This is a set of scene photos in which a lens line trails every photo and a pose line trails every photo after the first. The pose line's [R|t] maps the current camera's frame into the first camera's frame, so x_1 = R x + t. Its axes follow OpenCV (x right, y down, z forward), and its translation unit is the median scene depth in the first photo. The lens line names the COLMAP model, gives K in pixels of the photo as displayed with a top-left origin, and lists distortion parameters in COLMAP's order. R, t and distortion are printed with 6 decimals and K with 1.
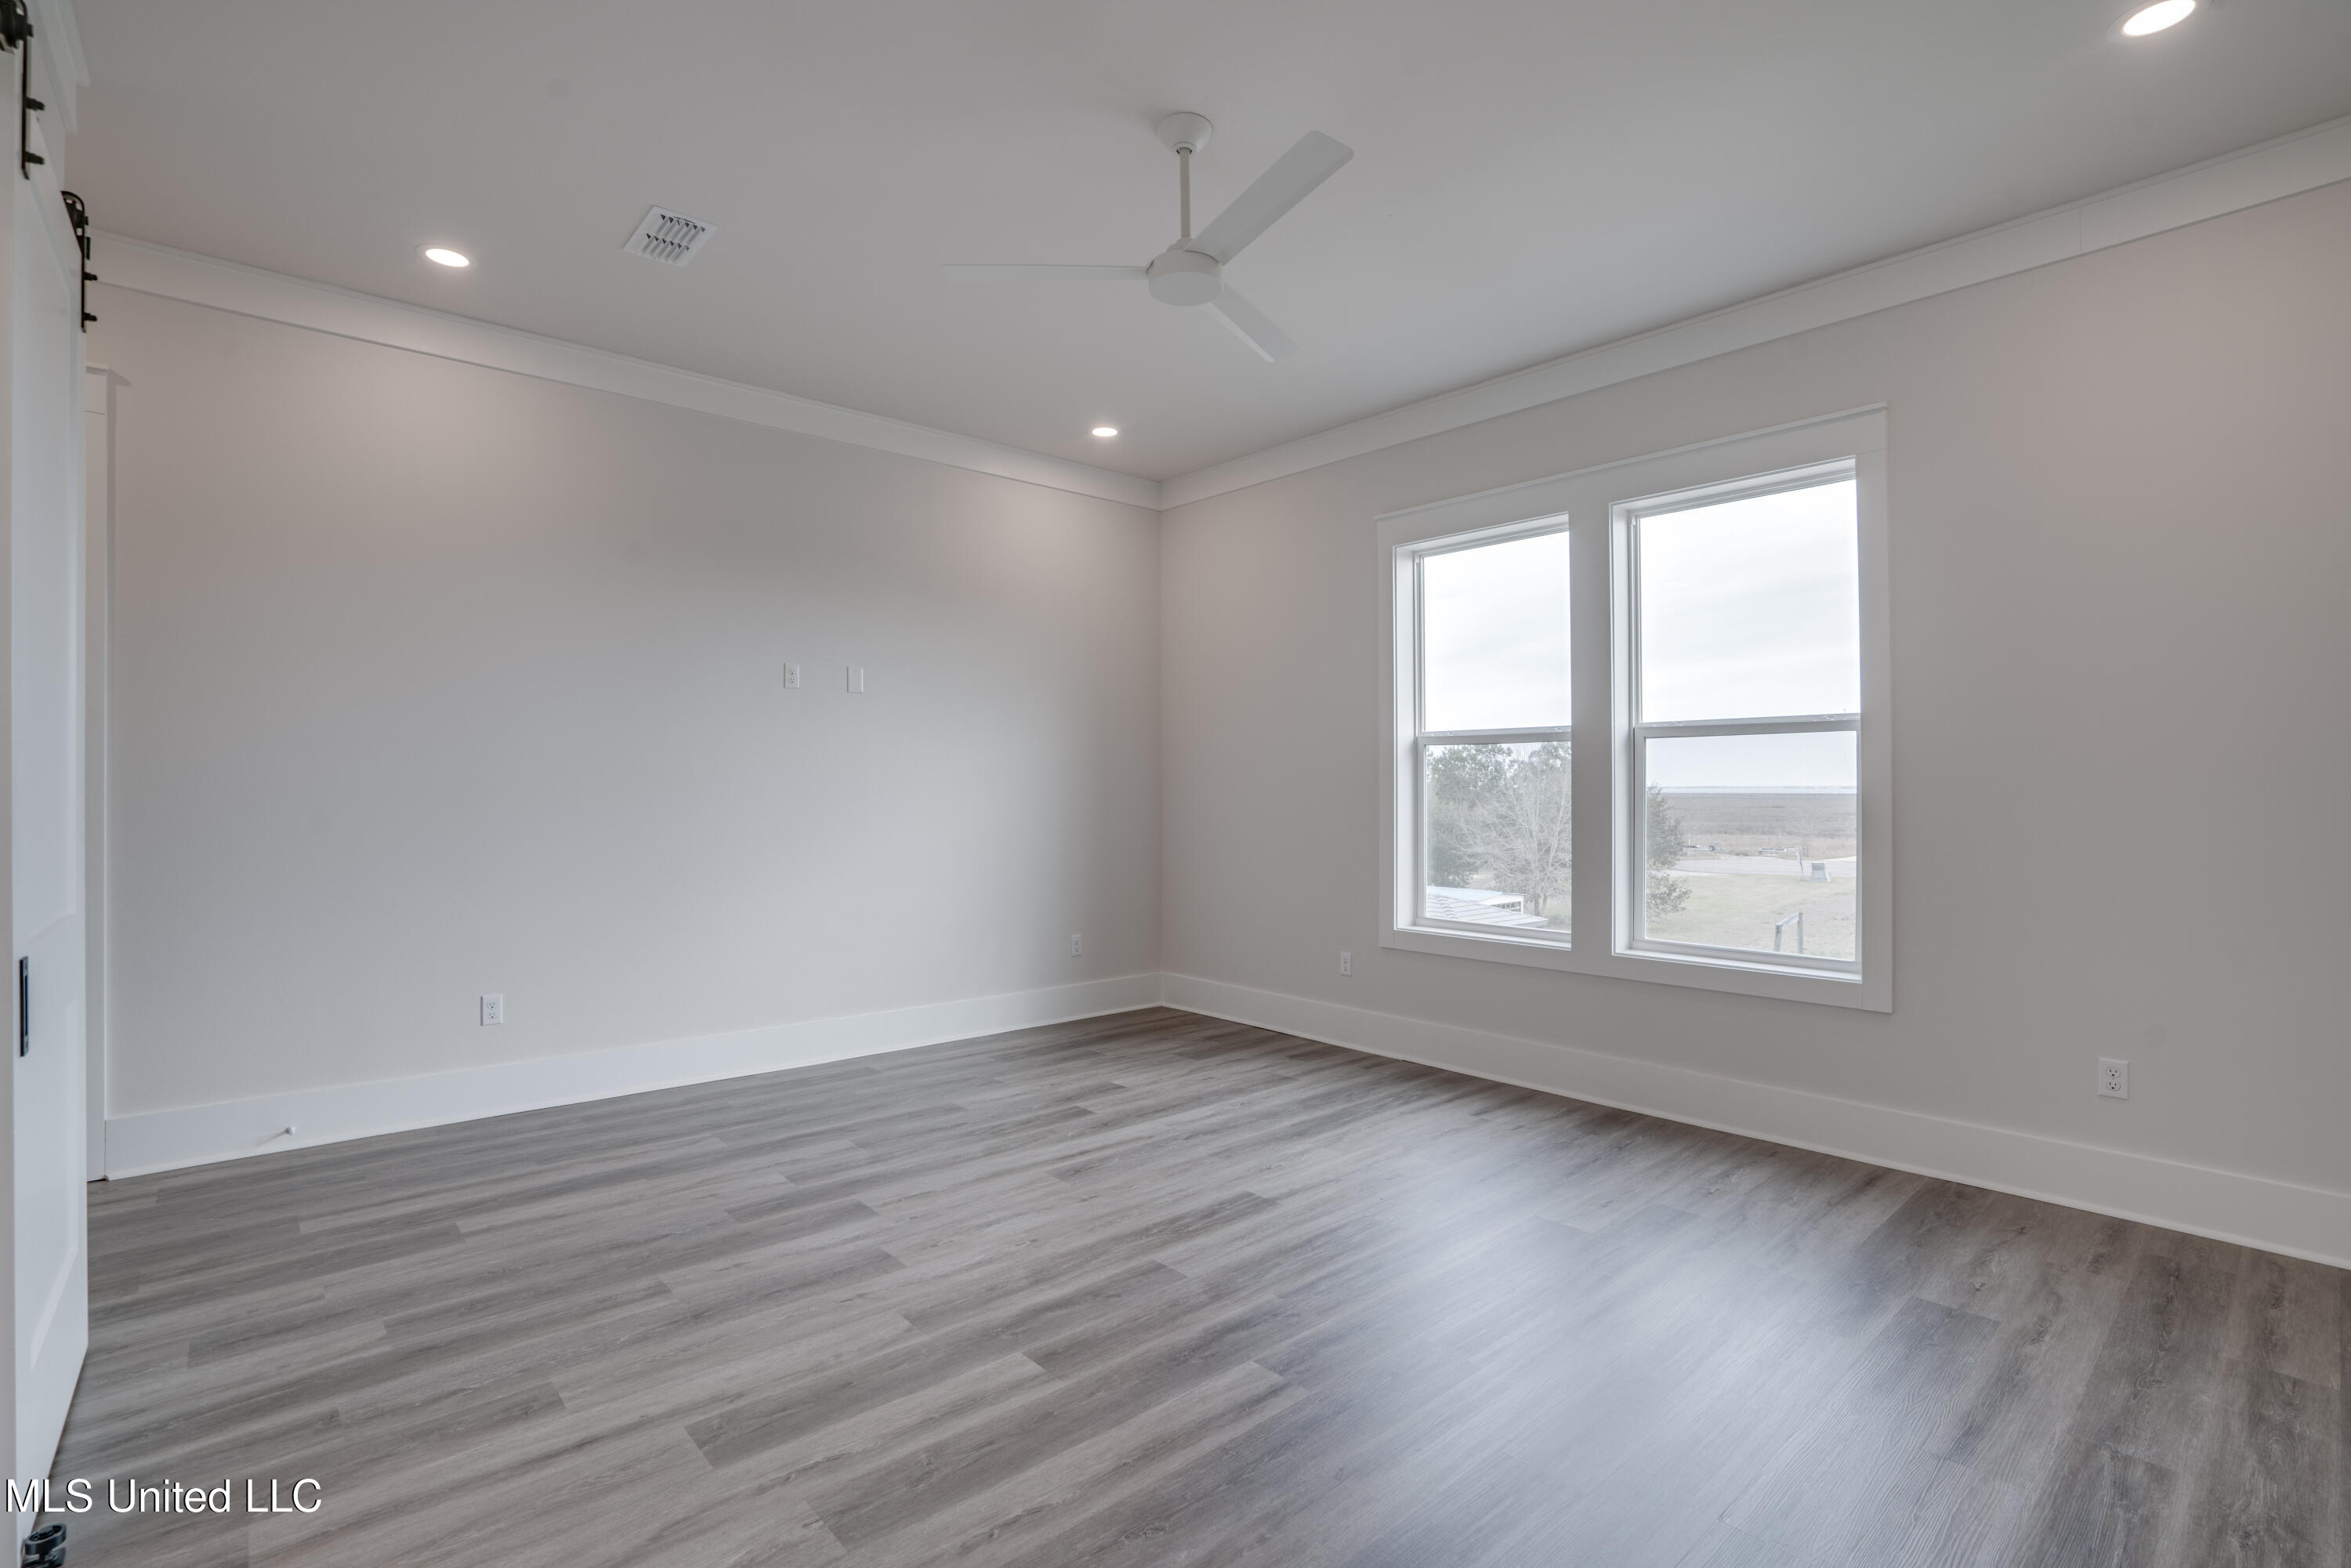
lens RADIAL K [[1083.6, 0, 1166.6], [0, 1083.6, 759.5], [0, 0, 1]] dist [-0.050800, 0.016481]
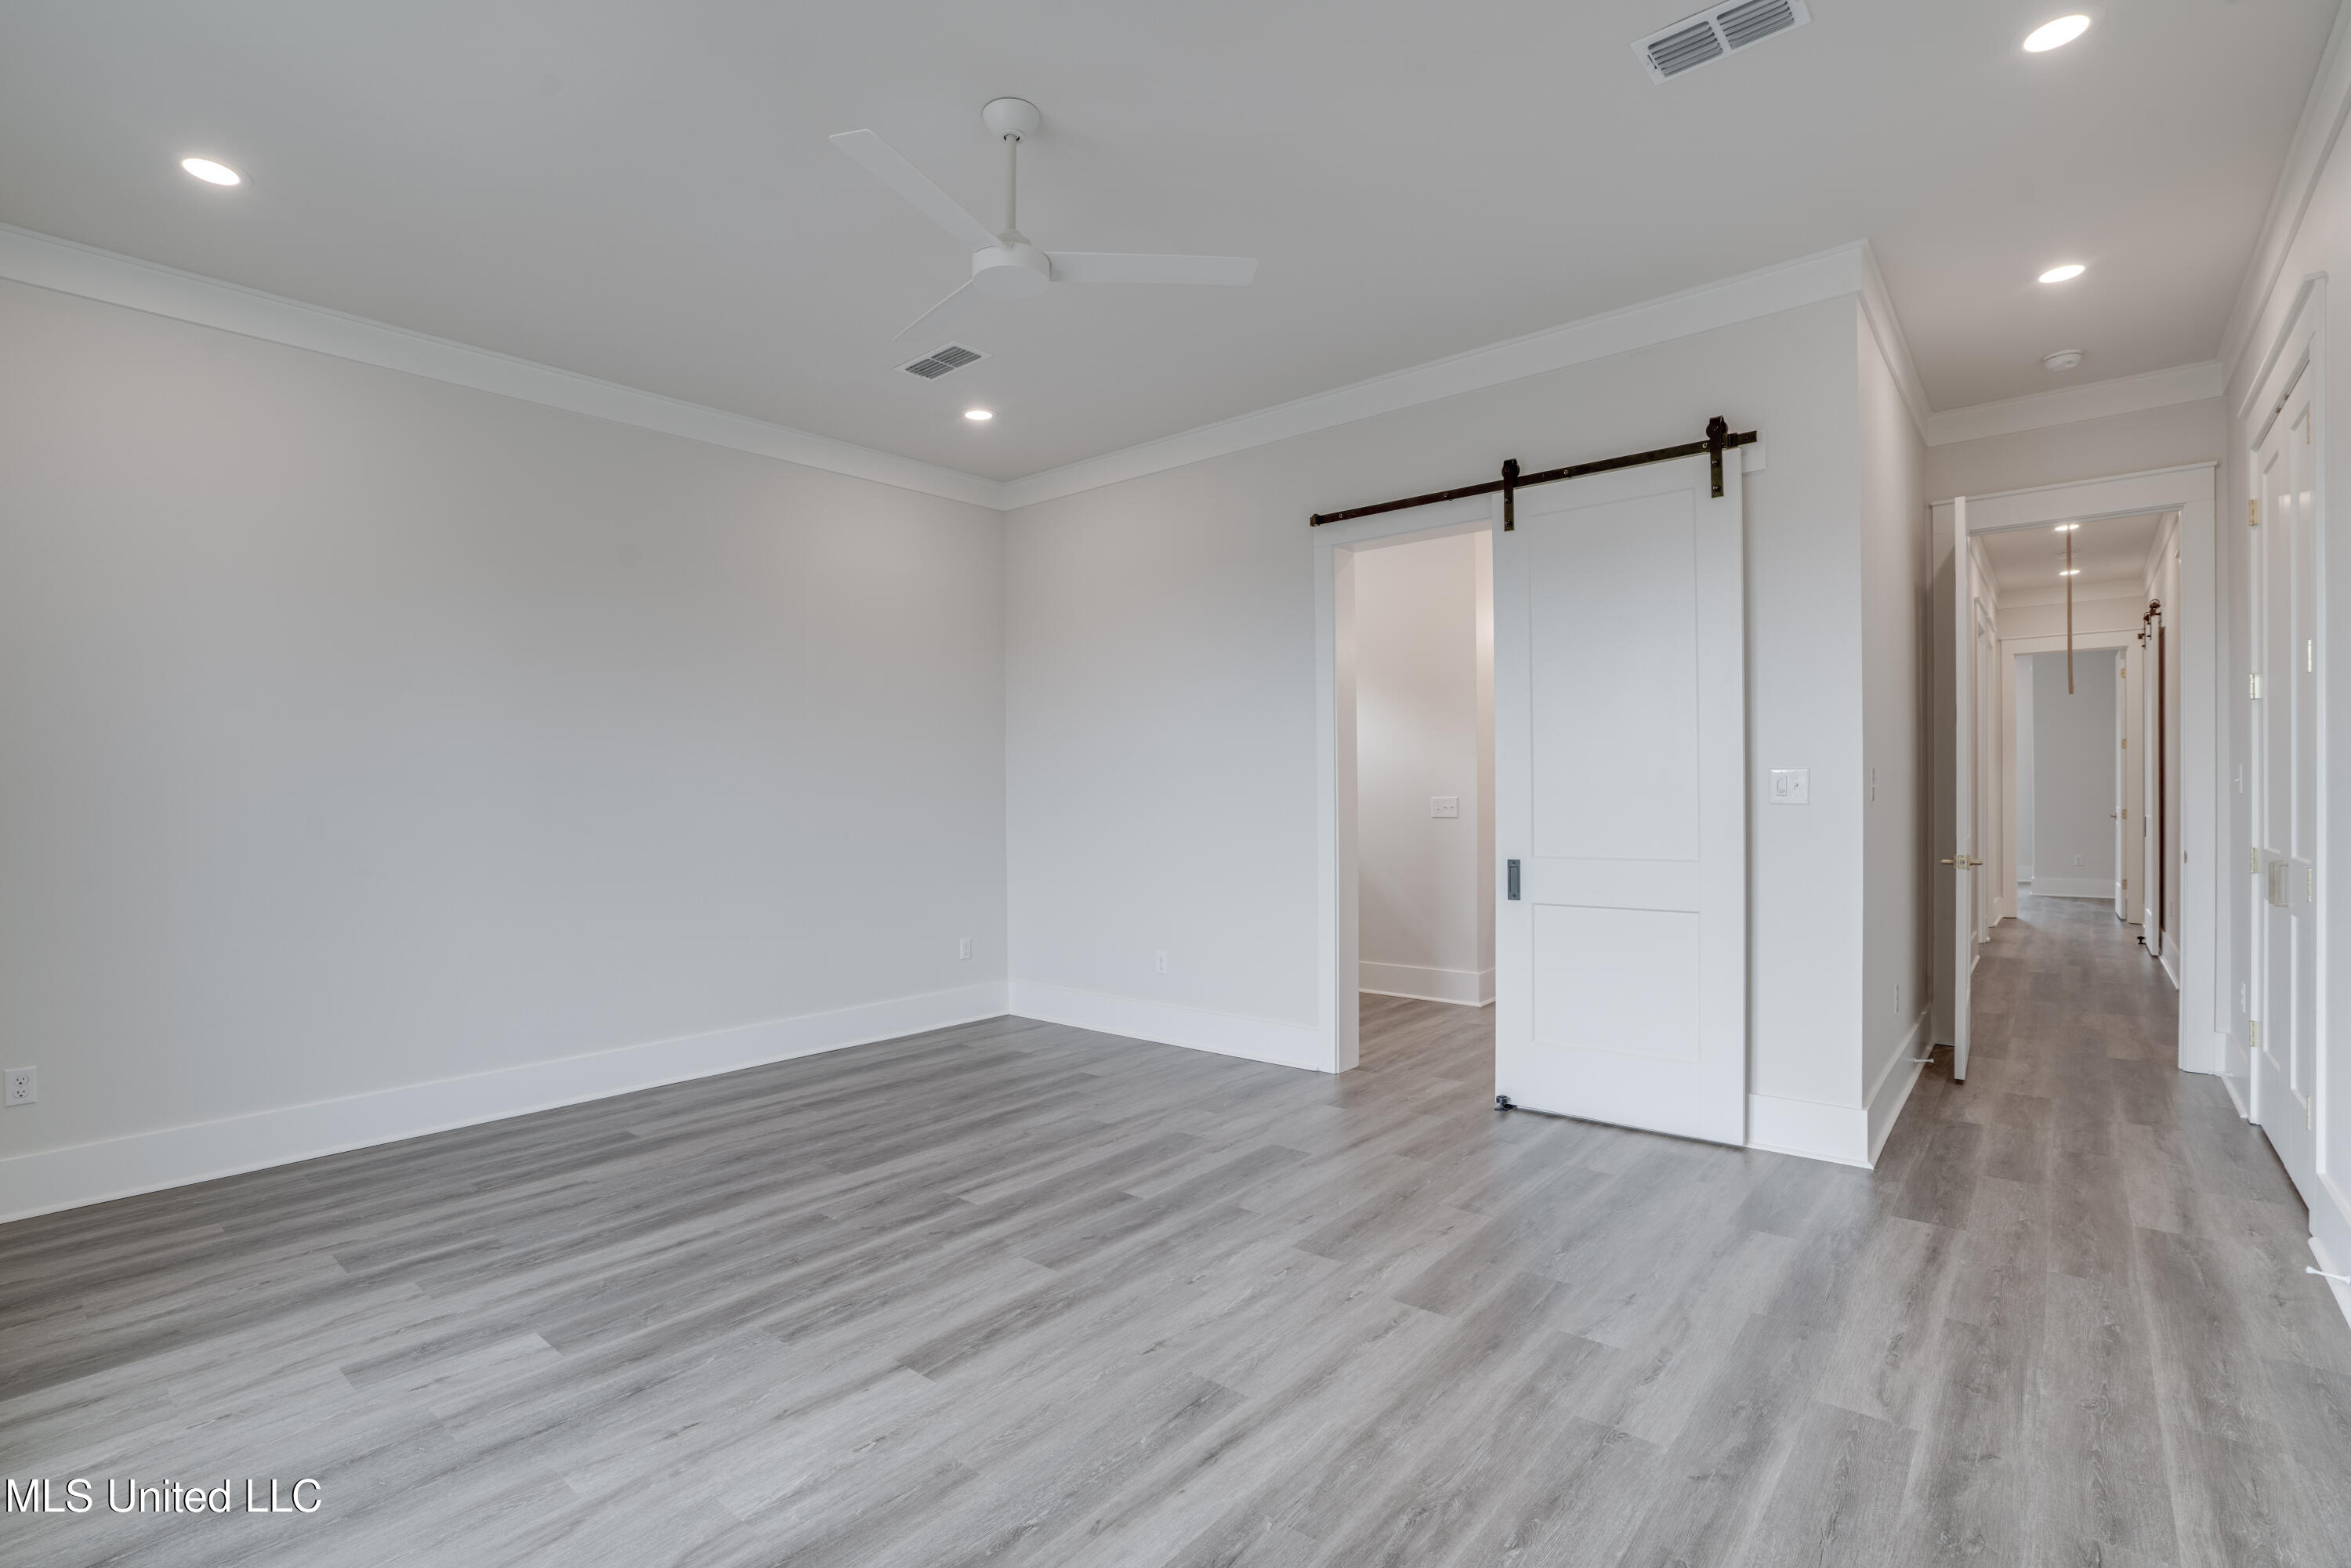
lens RADIAL K [[1083.6, 0, 1171.4], [0, 1083.6, 775.9], [0, 0, 1]] dist [-0.050800, 0.016481]
pose [[-0.989505, 0.009028, -0.144217, 0.019439], [0.015401, 0.998950, -0.043139, 0.048531], [0.143677, -0.044907, -0.988605, 1.775581]]
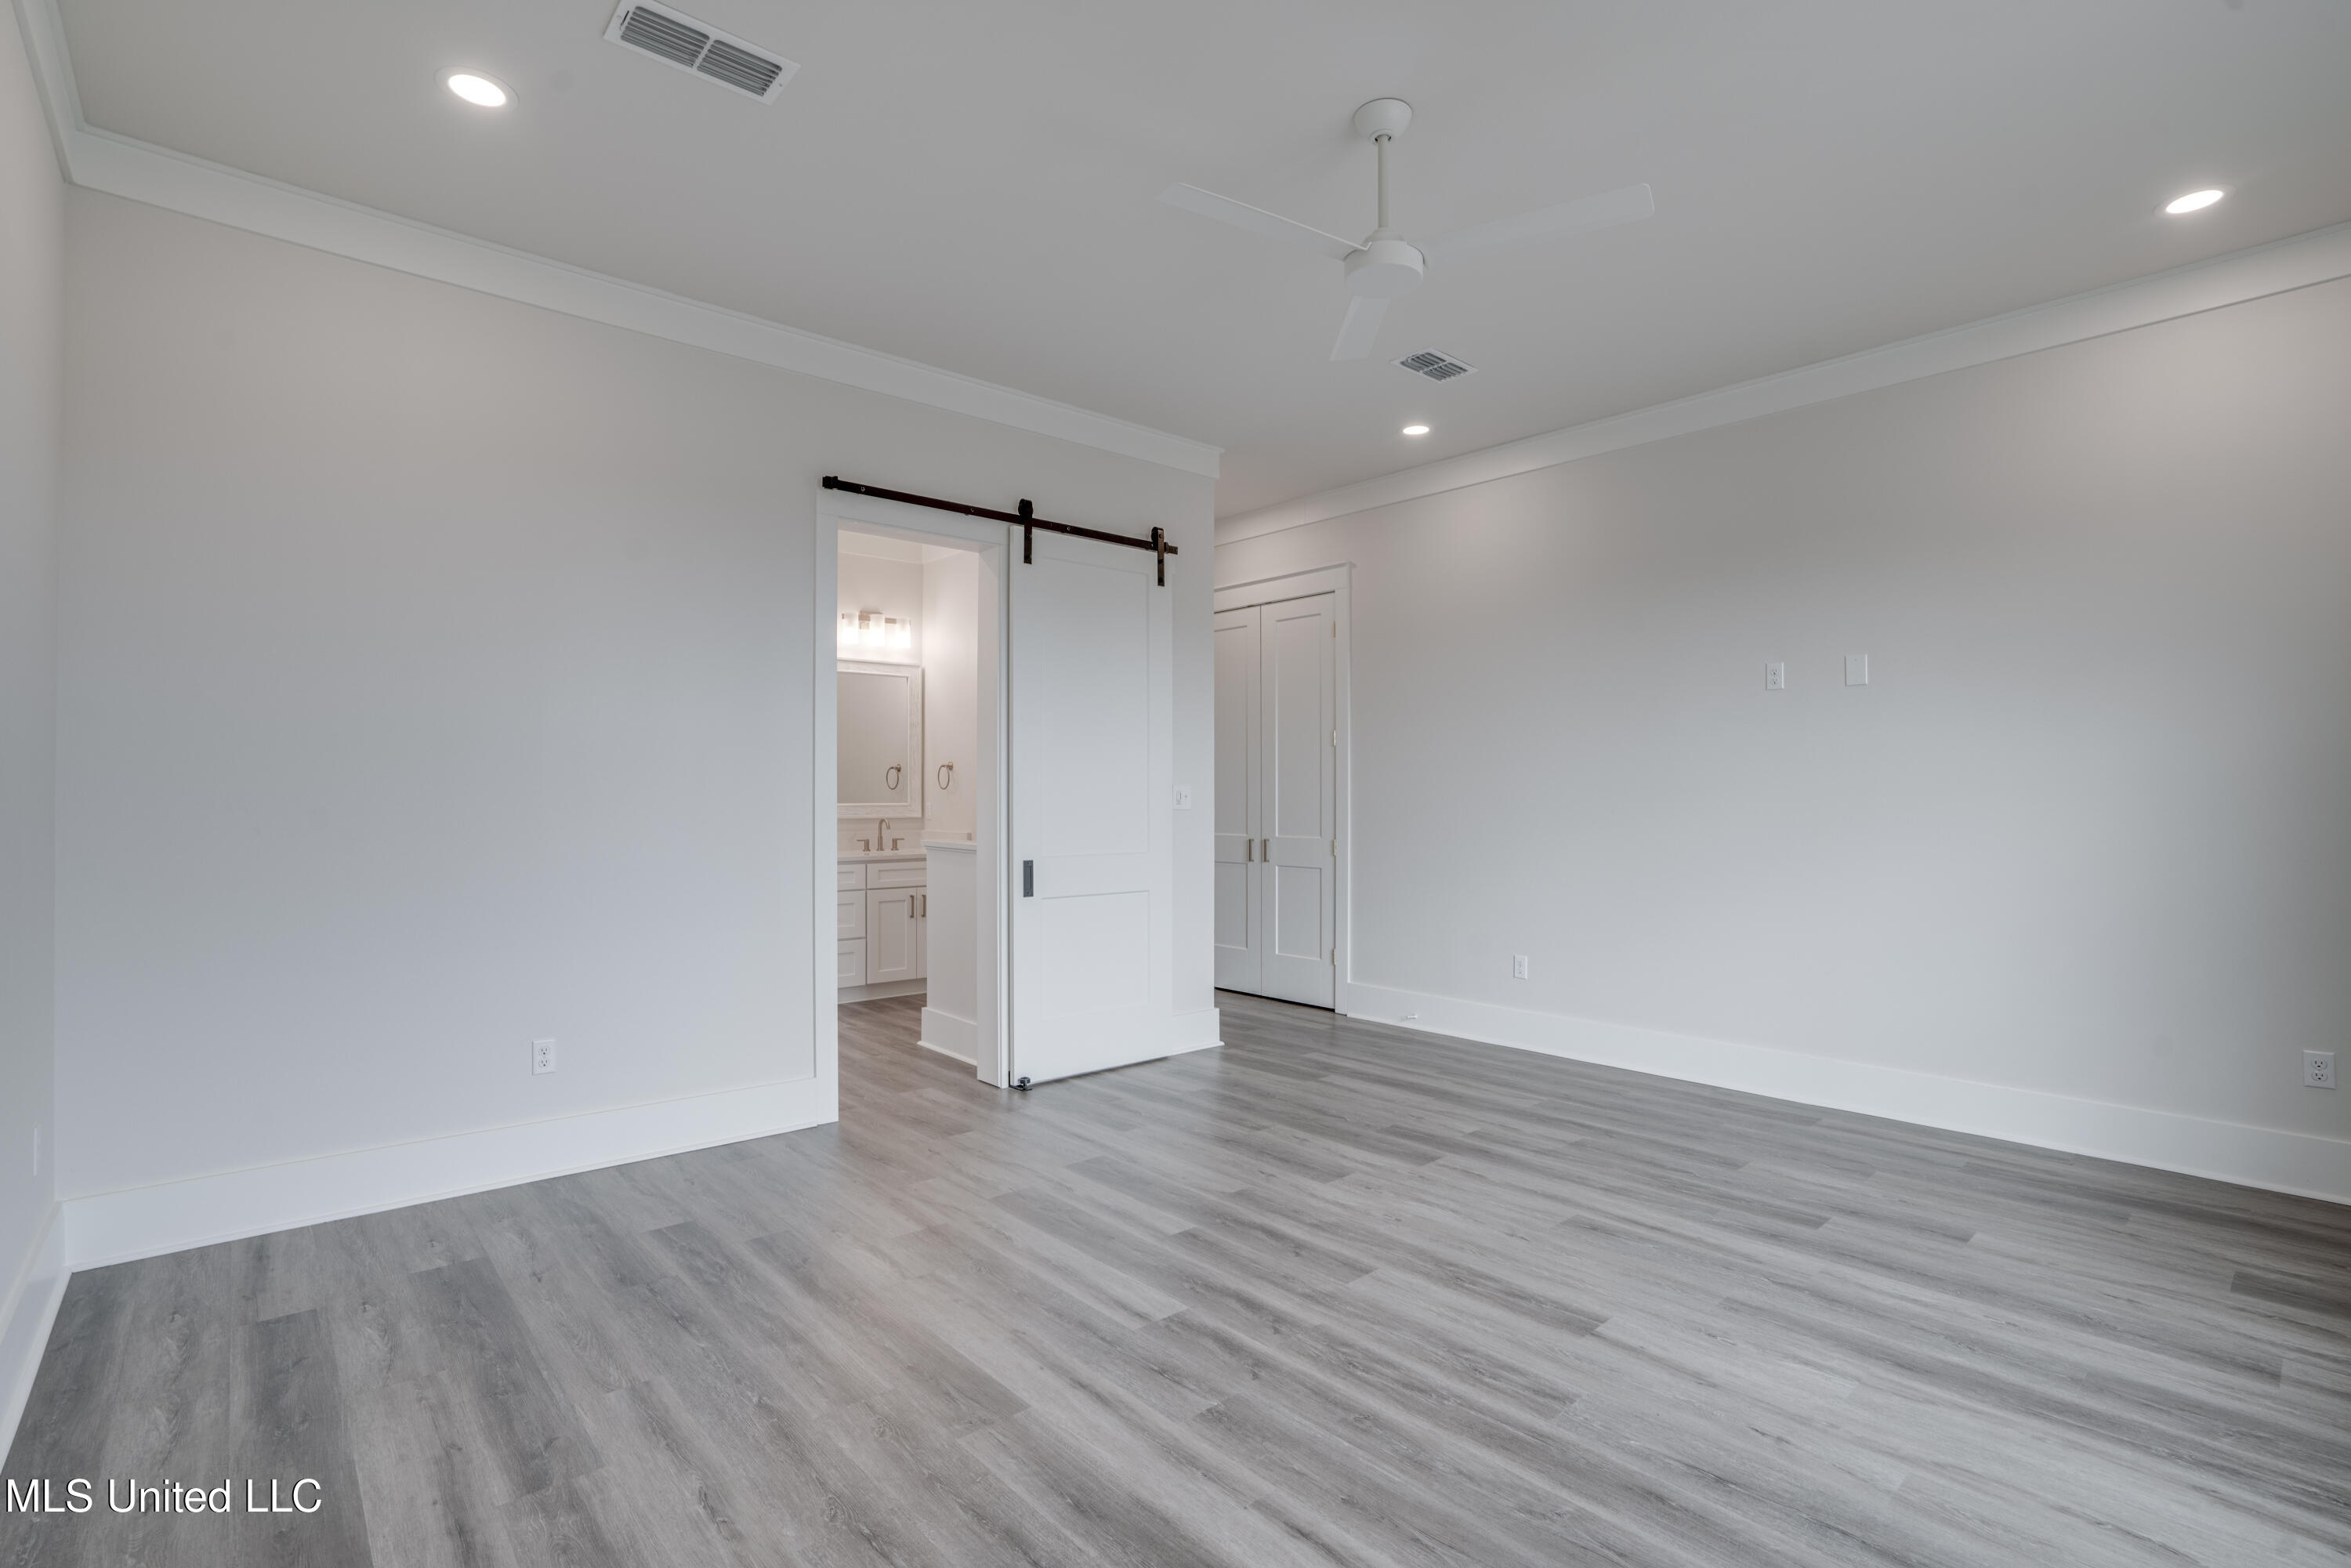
lens RADIAL K [[1083.6, 0, 1147.2], [0, 1083.6, 781.1], [0, 0, 1]] dist [-0.050800, 0.016481]
pose [[-0.011108, -0.016477, -0.999803, 0.875442], [0.026547, 0.999507, -0.016767, 0.022224], [0.999586, -0.026728, -0.010665, 0.712321]]
